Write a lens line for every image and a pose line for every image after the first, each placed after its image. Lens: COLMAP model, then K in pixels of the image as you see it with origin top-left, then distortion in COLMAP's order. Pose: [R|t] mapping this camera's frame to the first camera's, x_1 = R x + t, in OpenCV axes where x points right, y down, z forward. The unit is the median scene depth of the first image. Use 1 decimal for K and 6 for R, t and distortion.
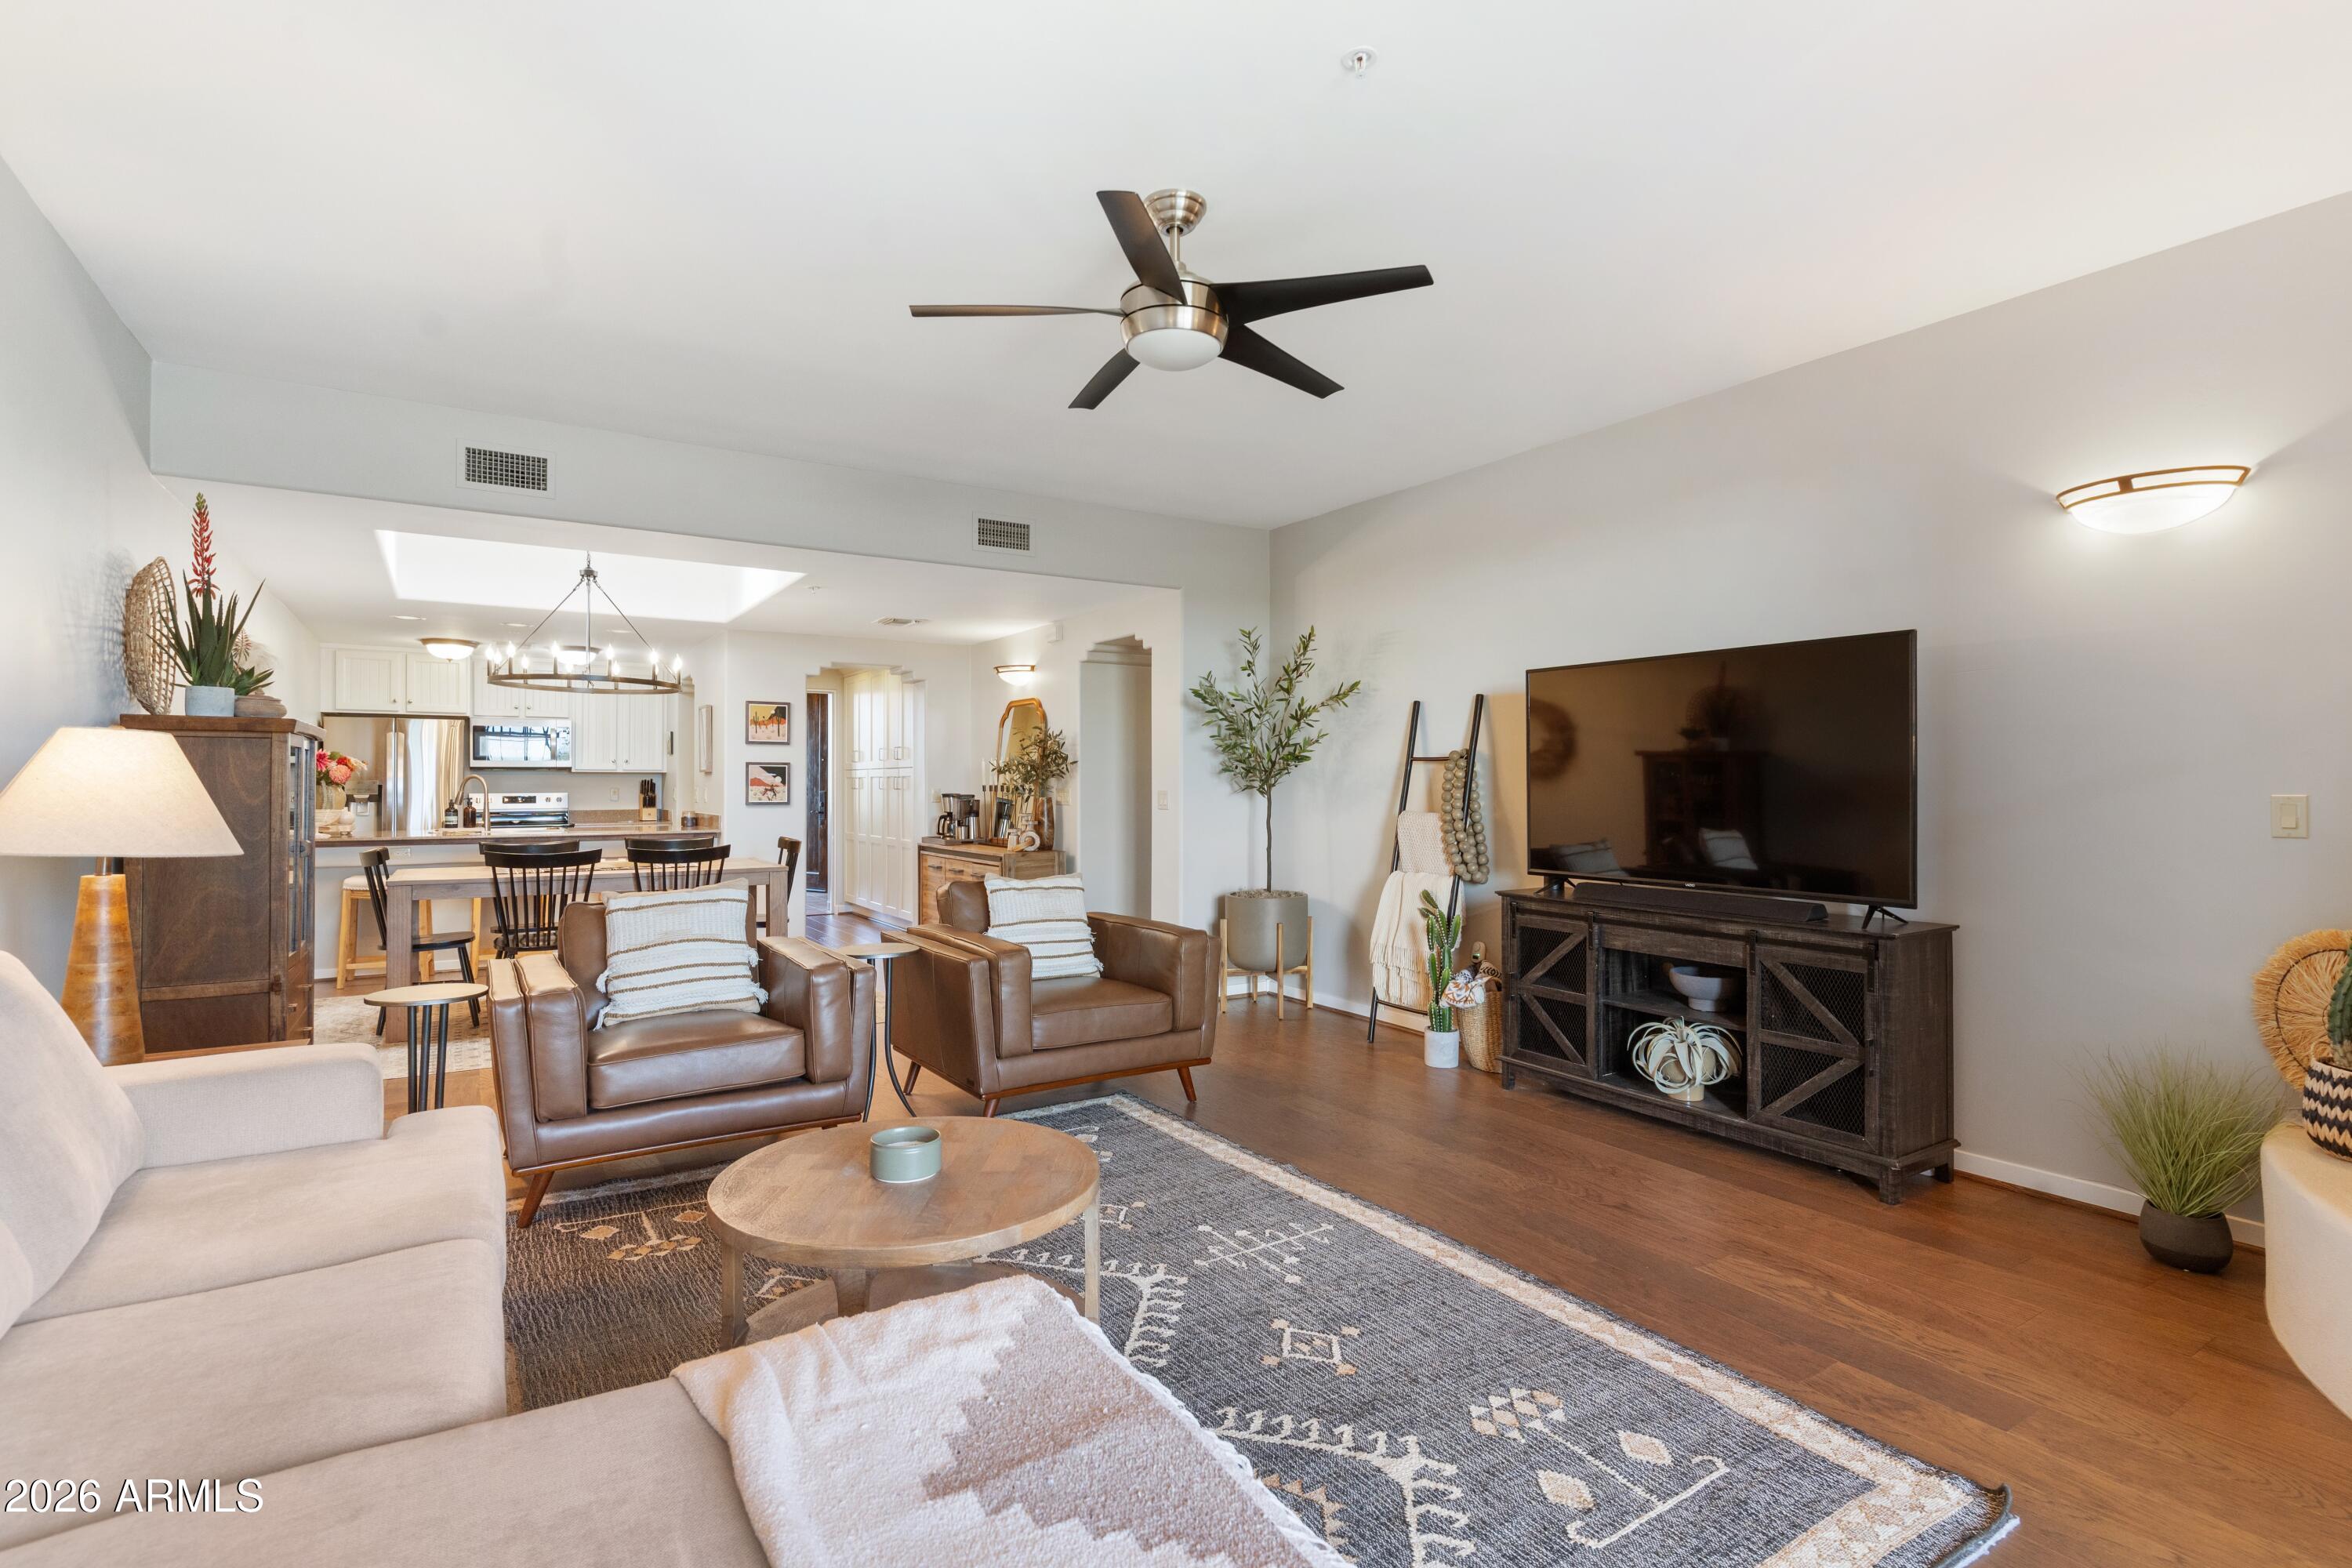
lens RADIAL K [[1120.7, 0, 1185.8], [0, 1120.7, 769.5], [0, 0, 1]] dist [0.002022, 0.000010]
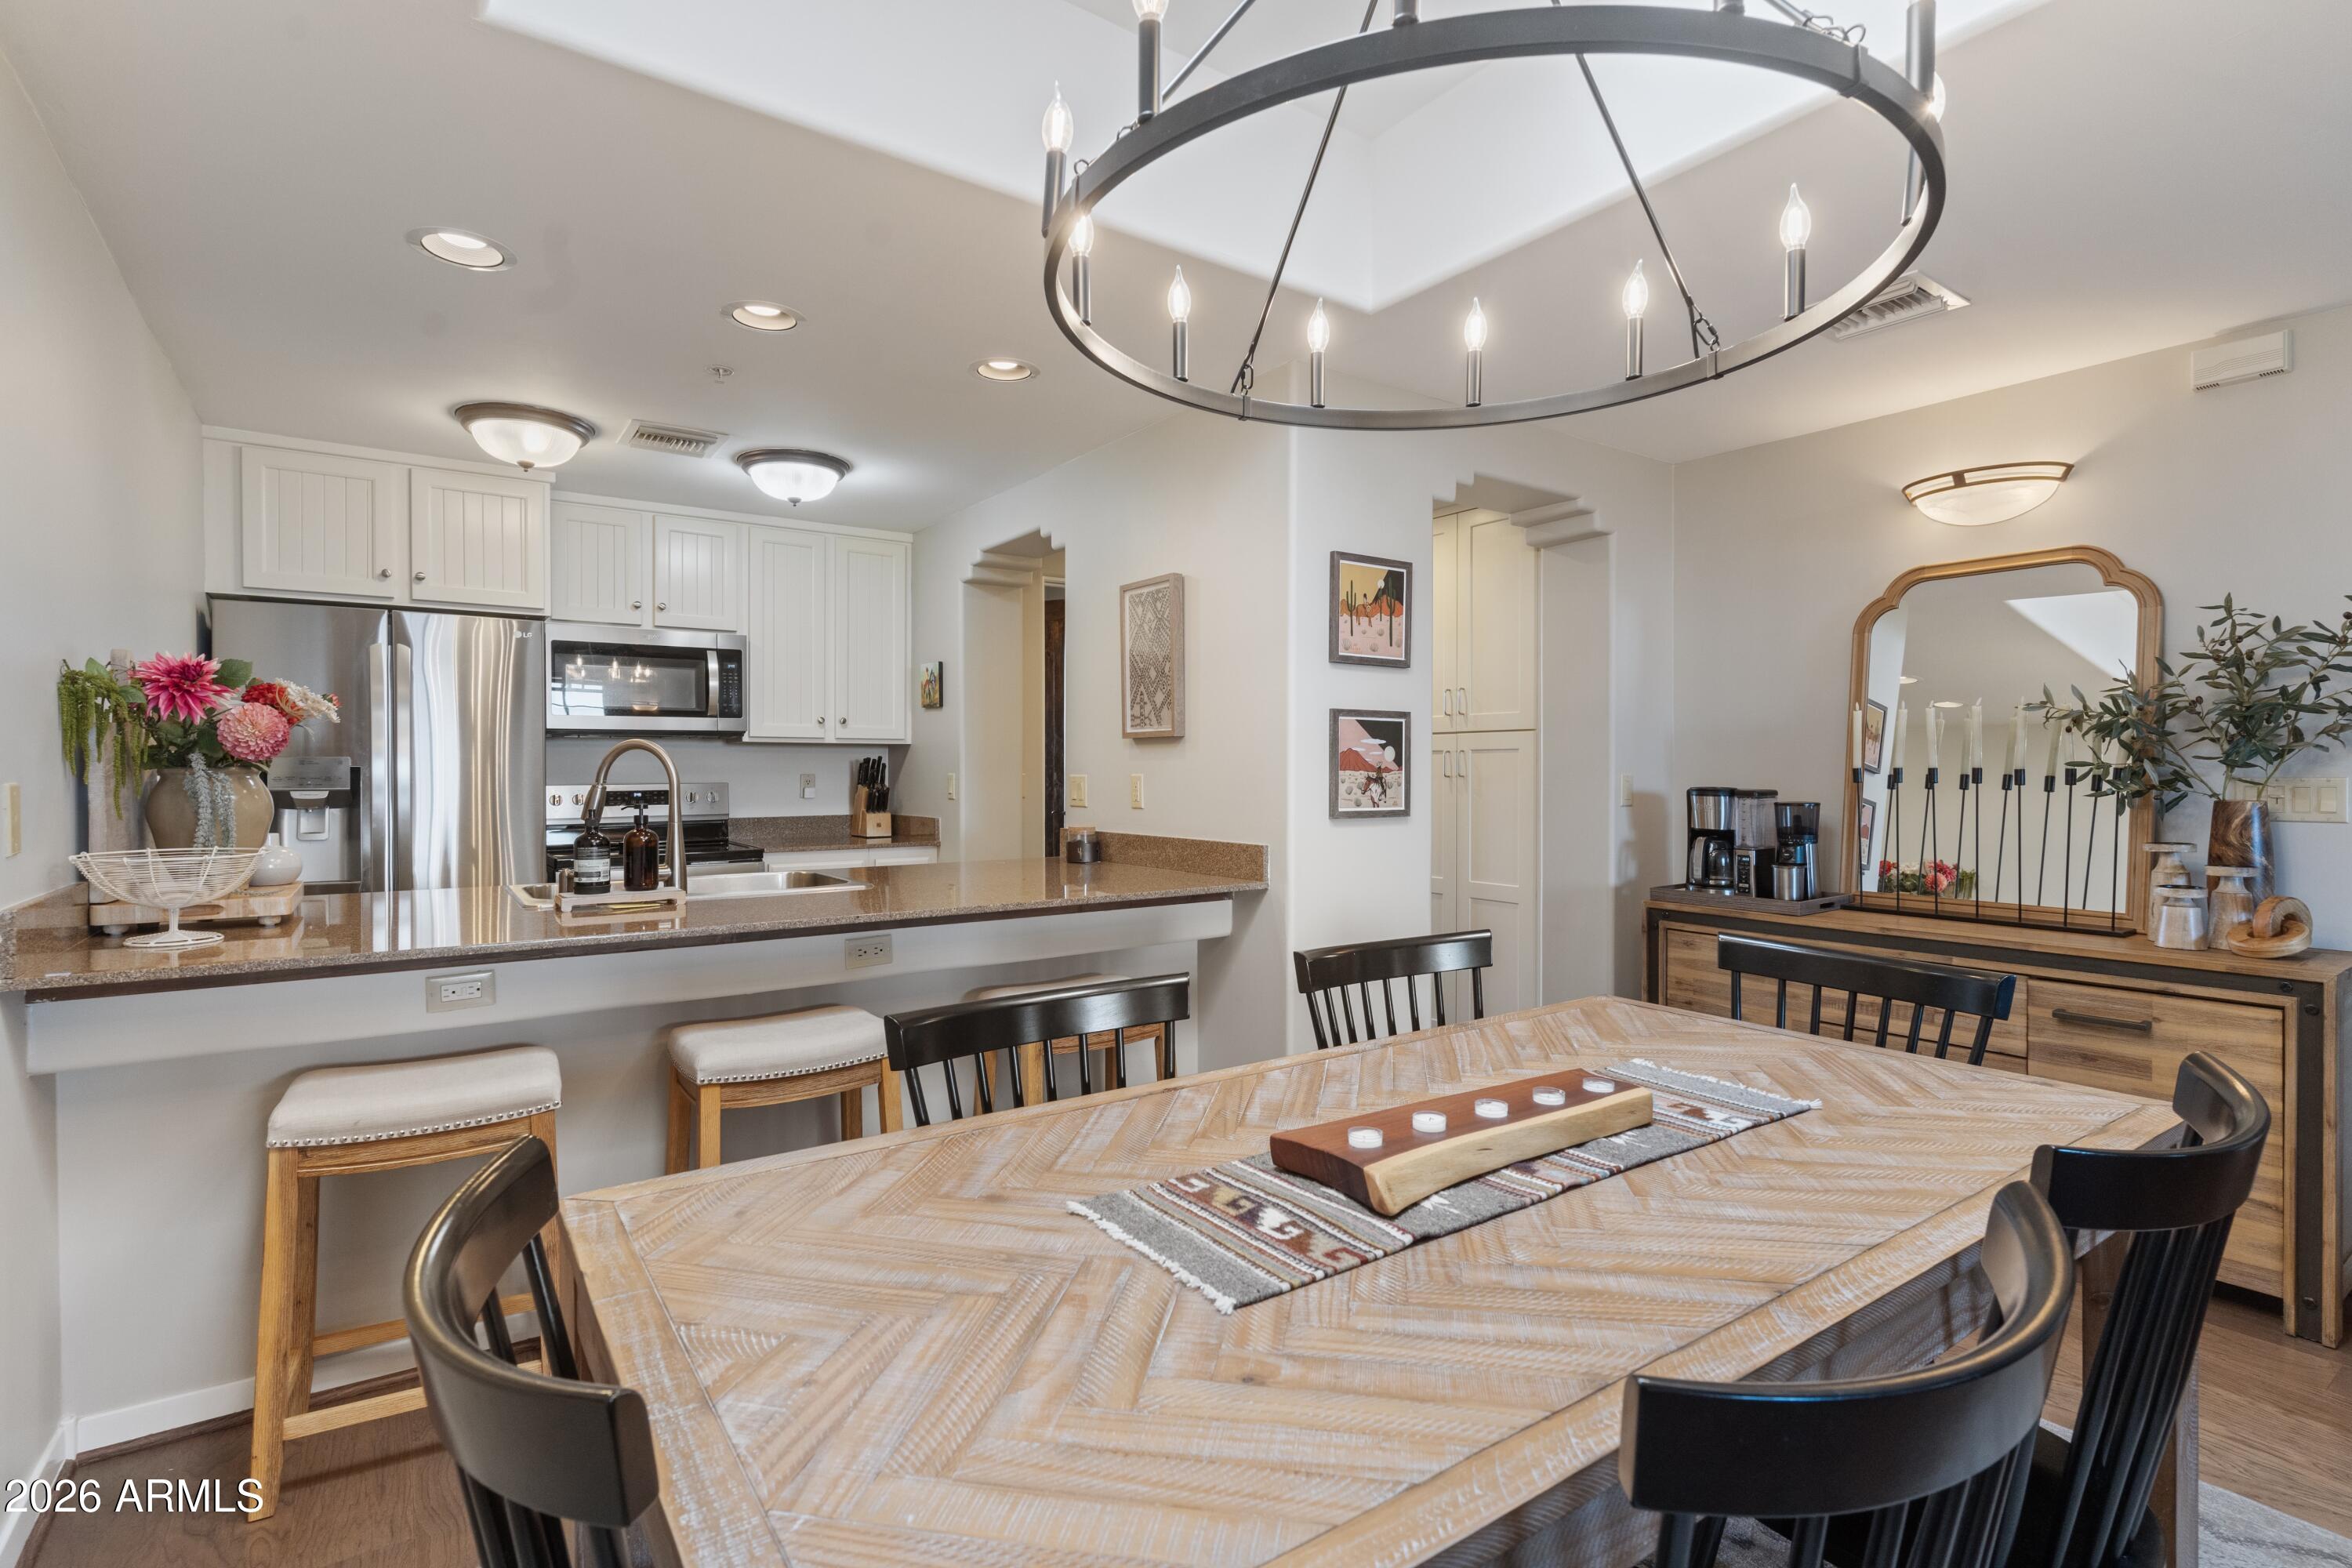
lens RADIAL K [[1120.7, 0, 1185.8], [0, 1120.7, 769.5], [0, 0, 1]] dist [0.002022, 0.000010]
pose [[0.998967, 0.000138, 0.045433, -0.452135], [-0.000830, 0.999884, 0.015199, 0.008427], [-0.045426, -0.015221, 0.998852, 0.600653]]
